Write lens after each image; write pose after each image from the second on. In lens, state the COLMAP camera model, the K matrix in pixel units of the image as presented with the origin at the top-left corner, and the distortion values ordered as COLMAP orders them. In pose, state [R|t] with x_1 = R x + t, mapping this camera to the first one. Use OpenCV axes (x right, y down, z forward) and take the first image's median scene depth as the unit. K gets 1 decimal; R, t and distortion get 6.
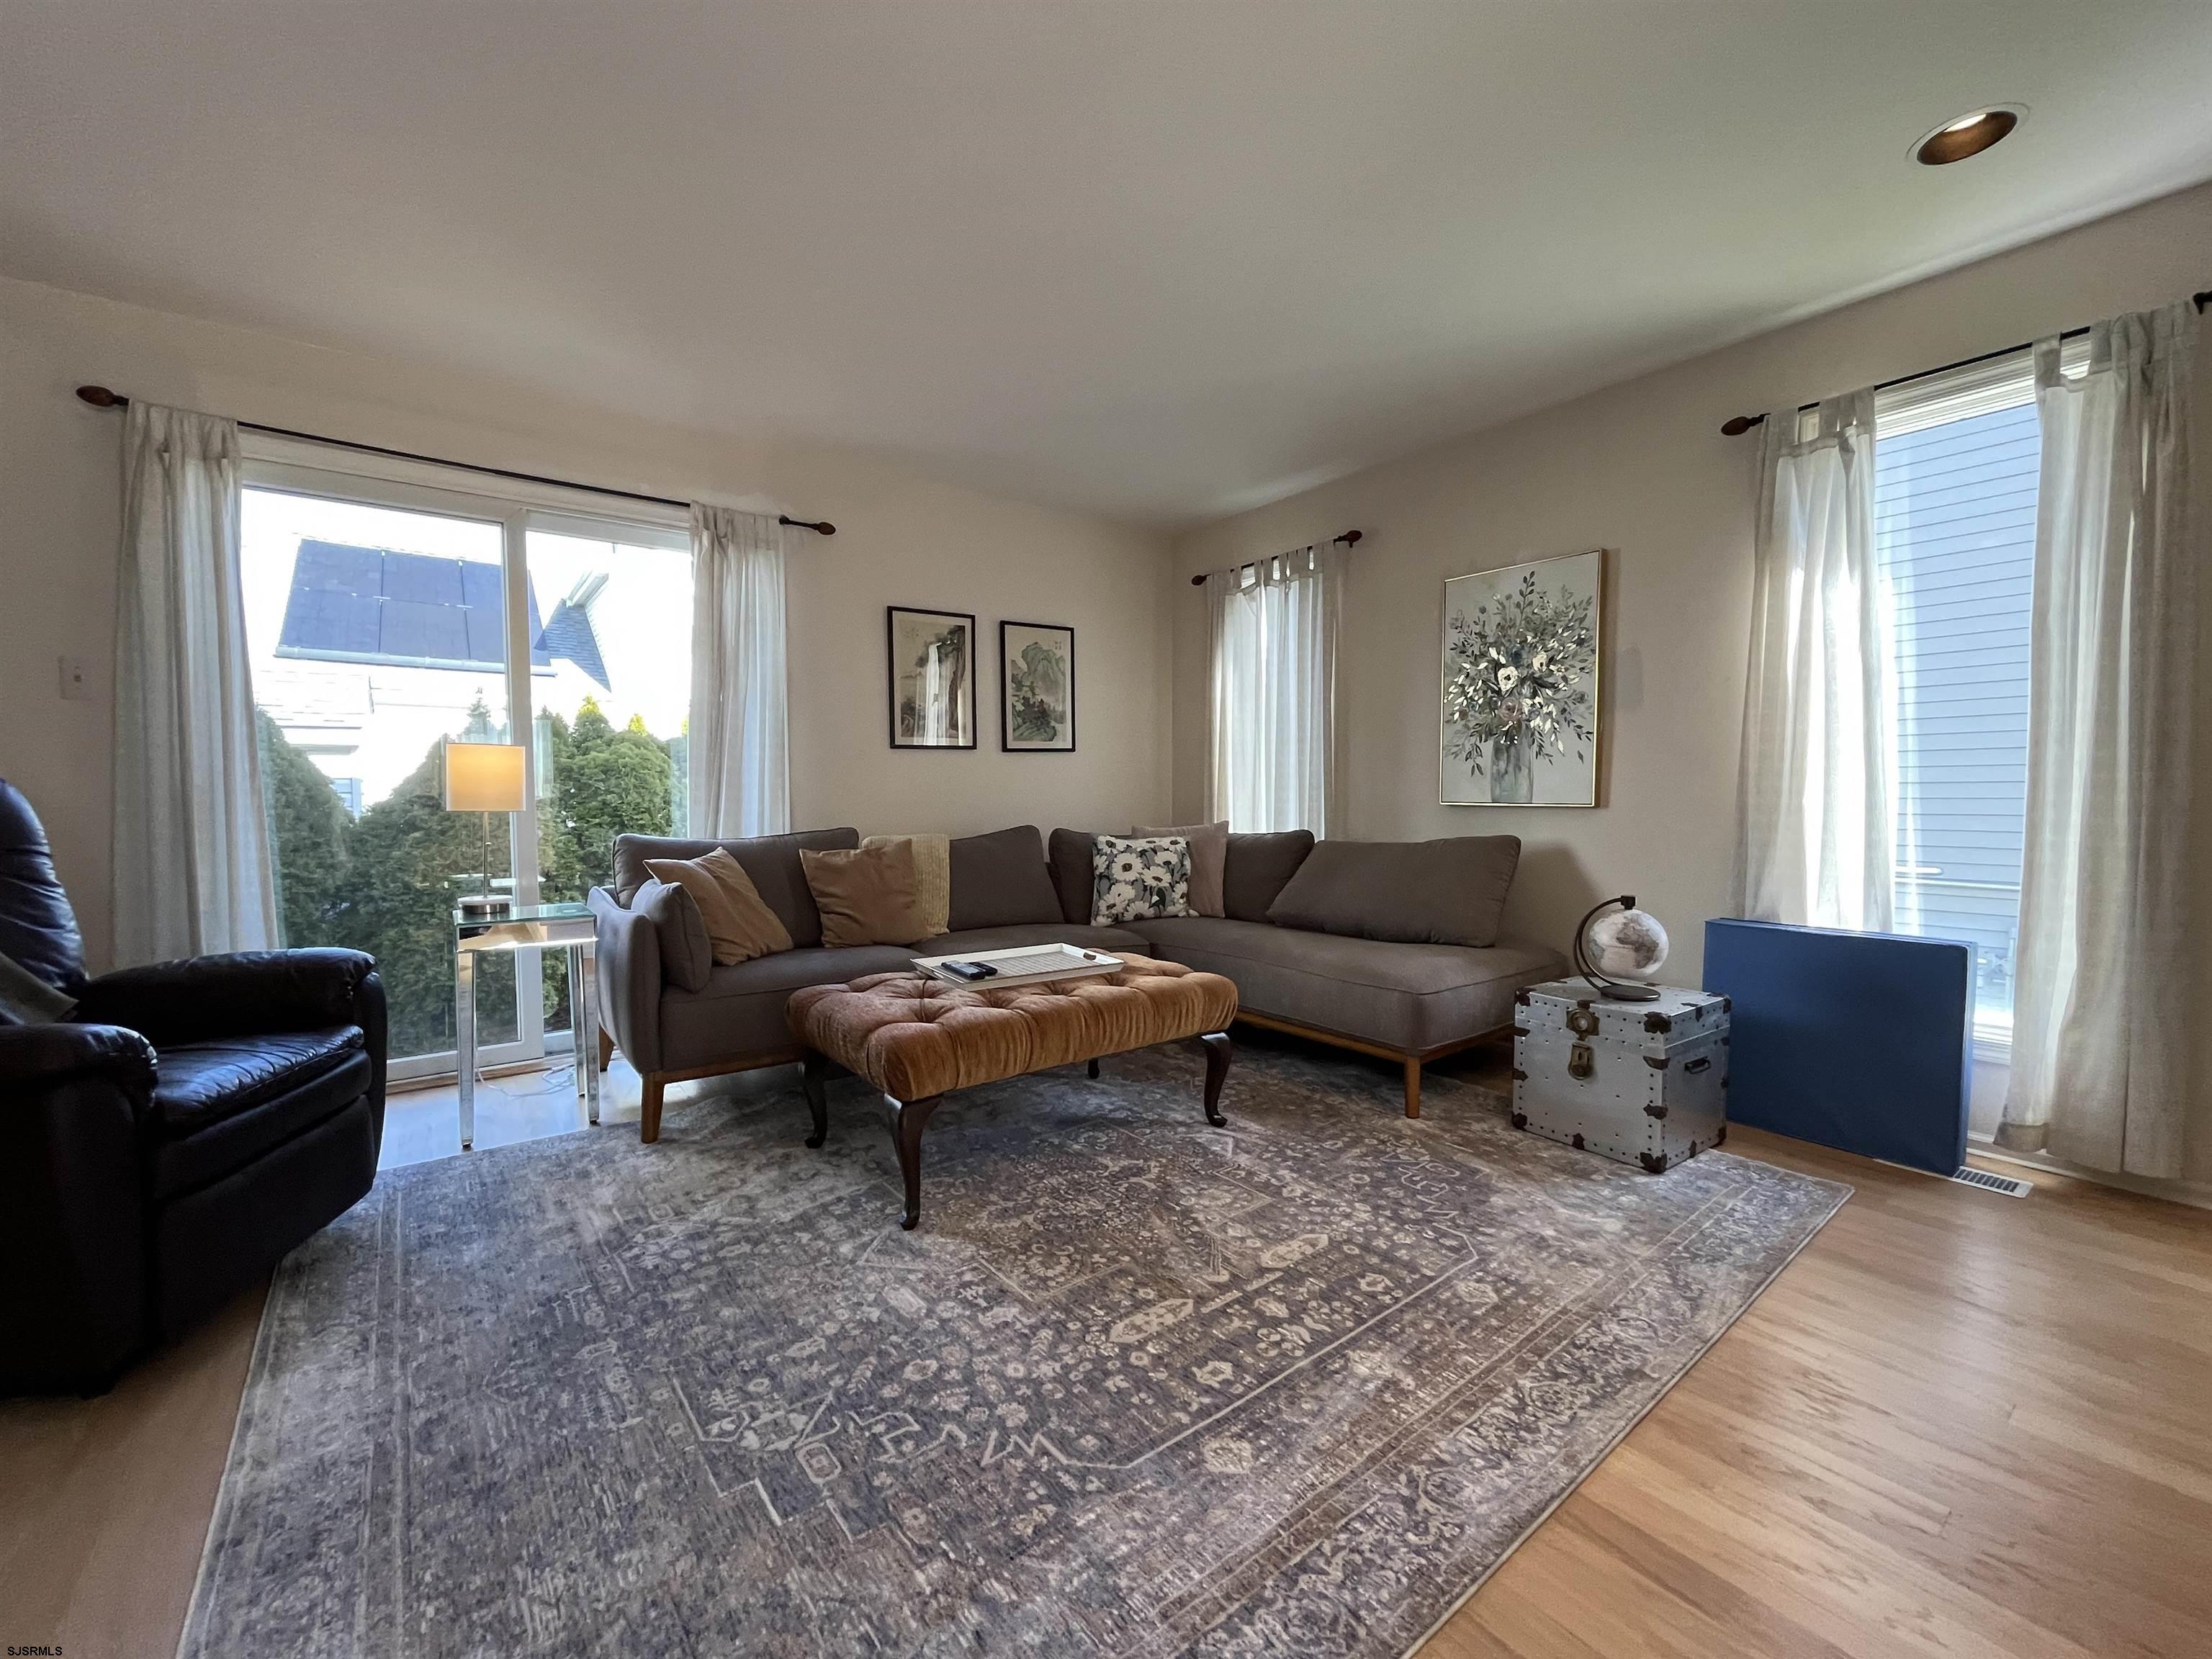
lens RADIAL K [[889.3, 0, 1099.2], [0, 889.3, 826.3], [0, 0, 1]] dist [-0.003457, 0.000297]
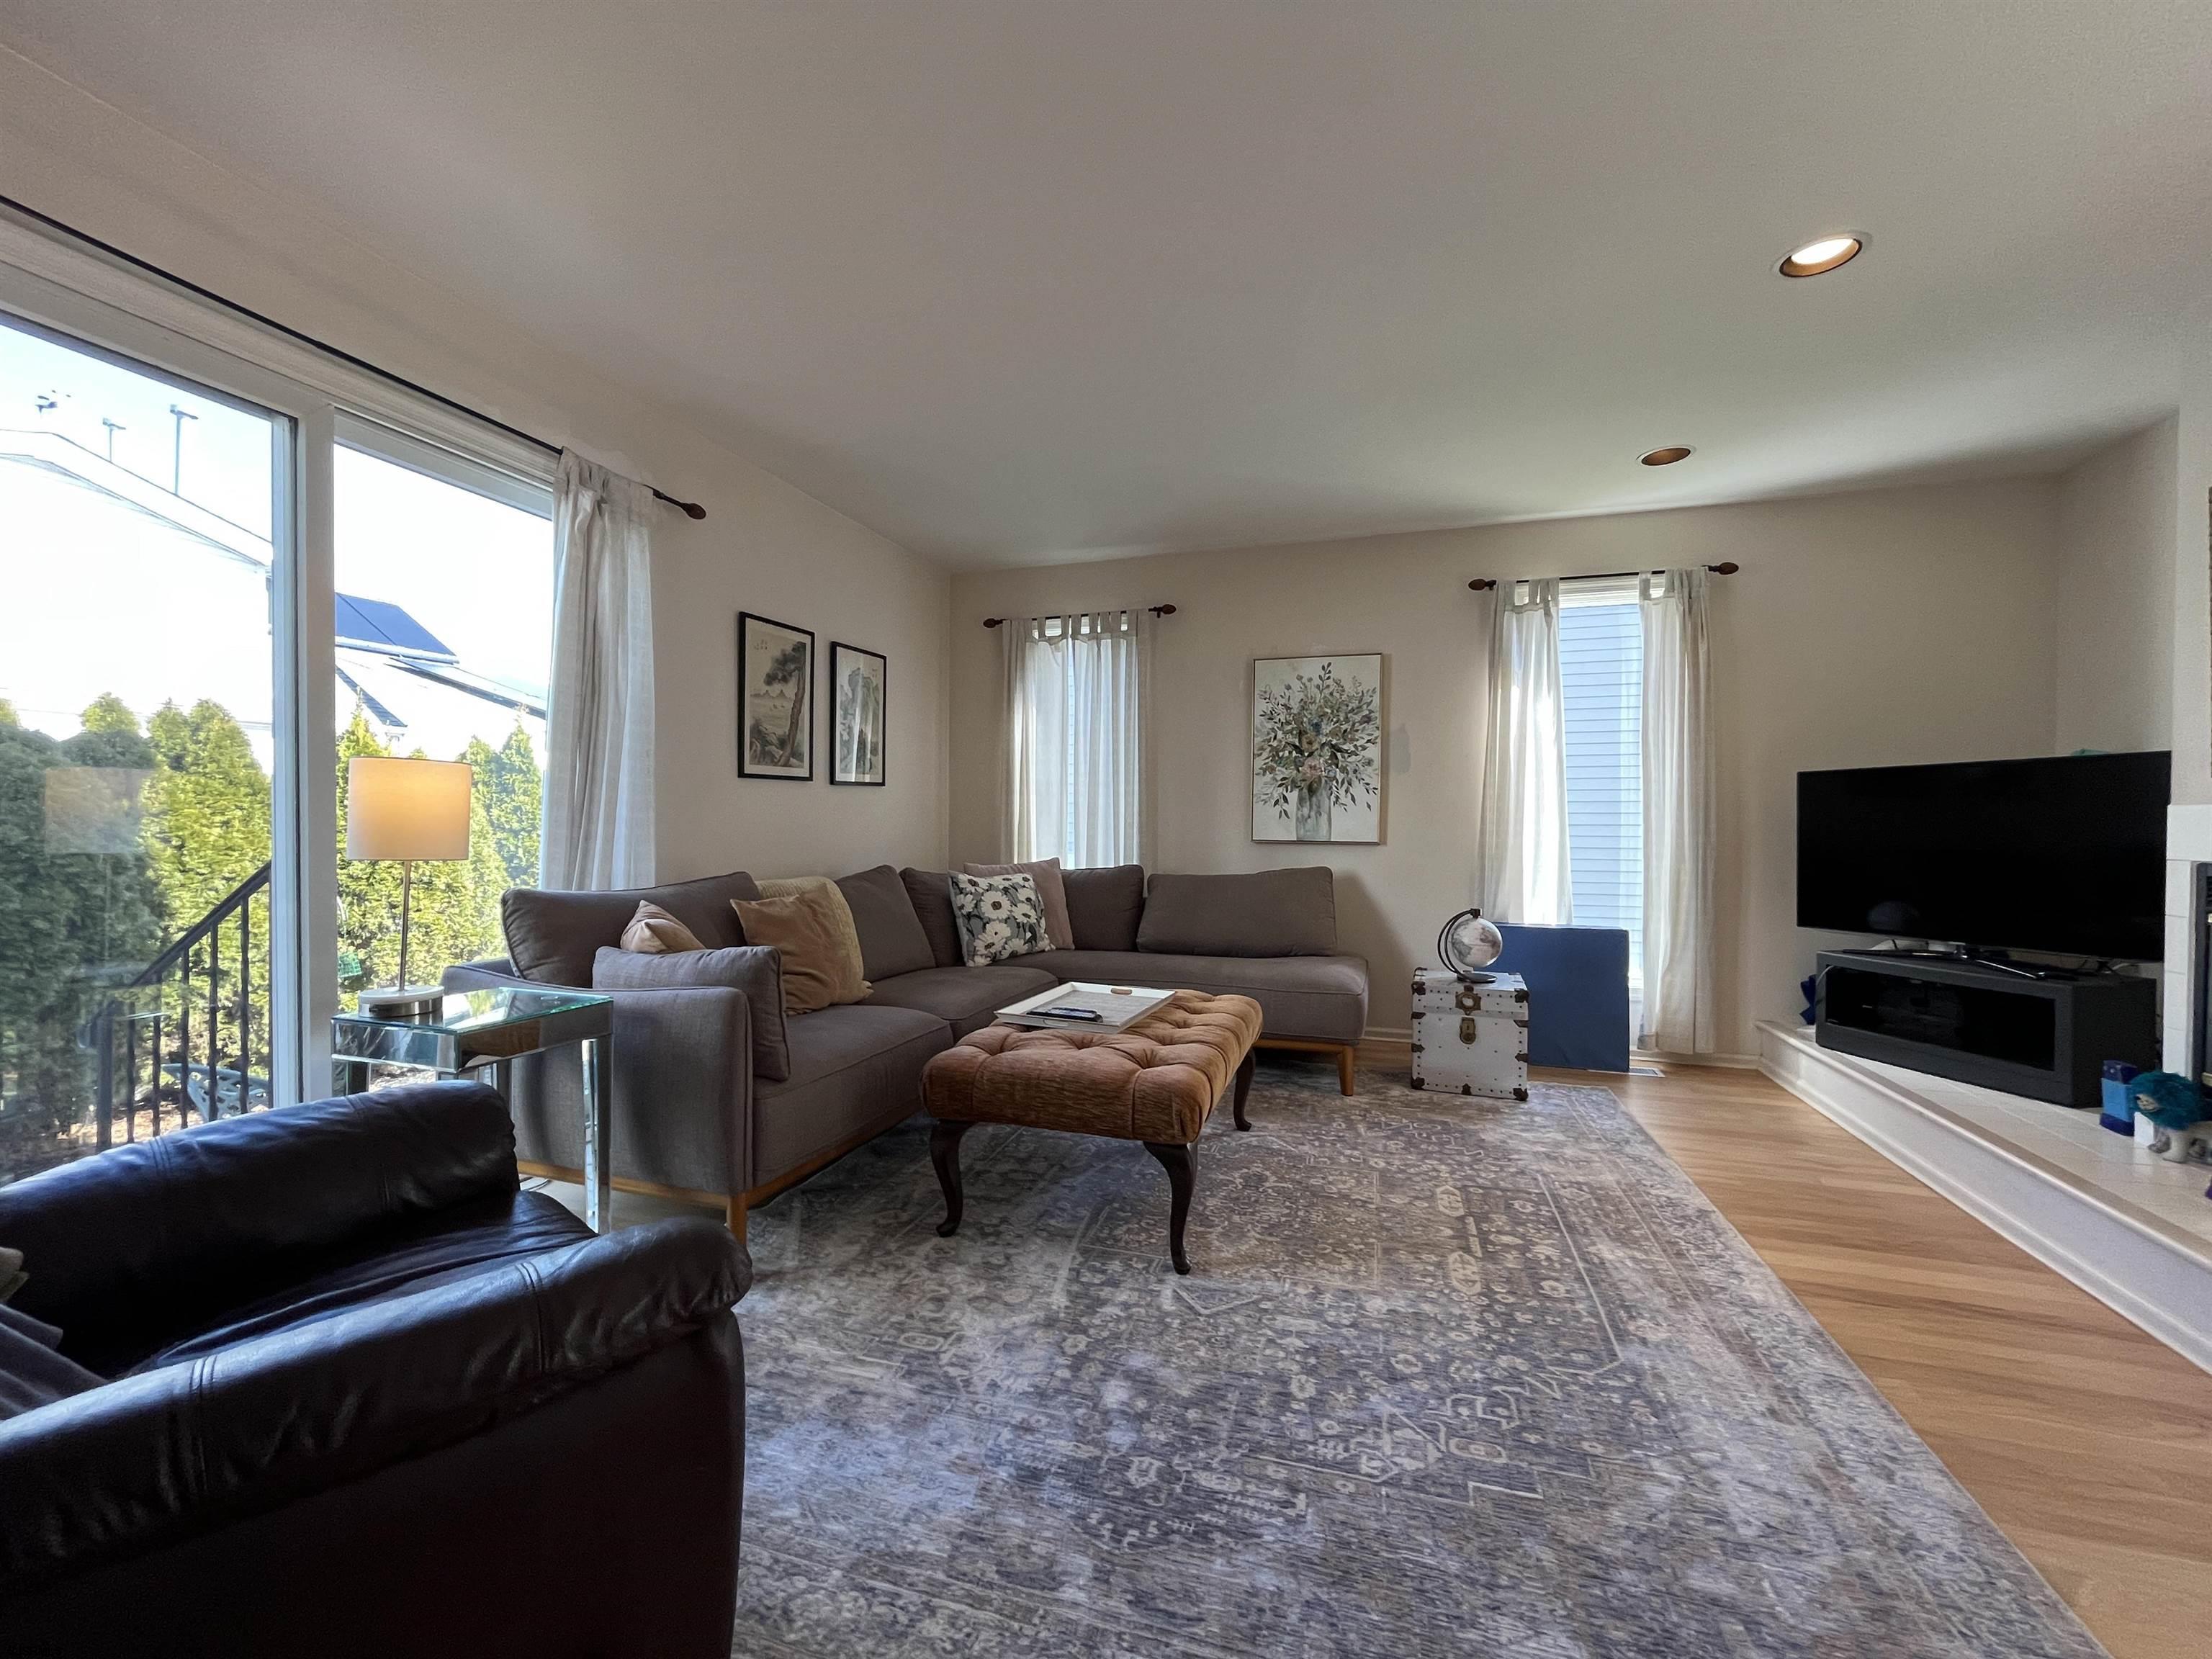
lens RADIAL K [[889.3, 0, 1098.9], [0, 889.3, 827.7], [0, 0, 1]] dist [-0.003457, 0.000297]
pose [[0.827139, 0.005030, 0.561974, -0.683930], [0.013286, 0.999505, -0.028501, -0.017278], [-0.561840, 0.031041, 0.826664, 0.167637]]
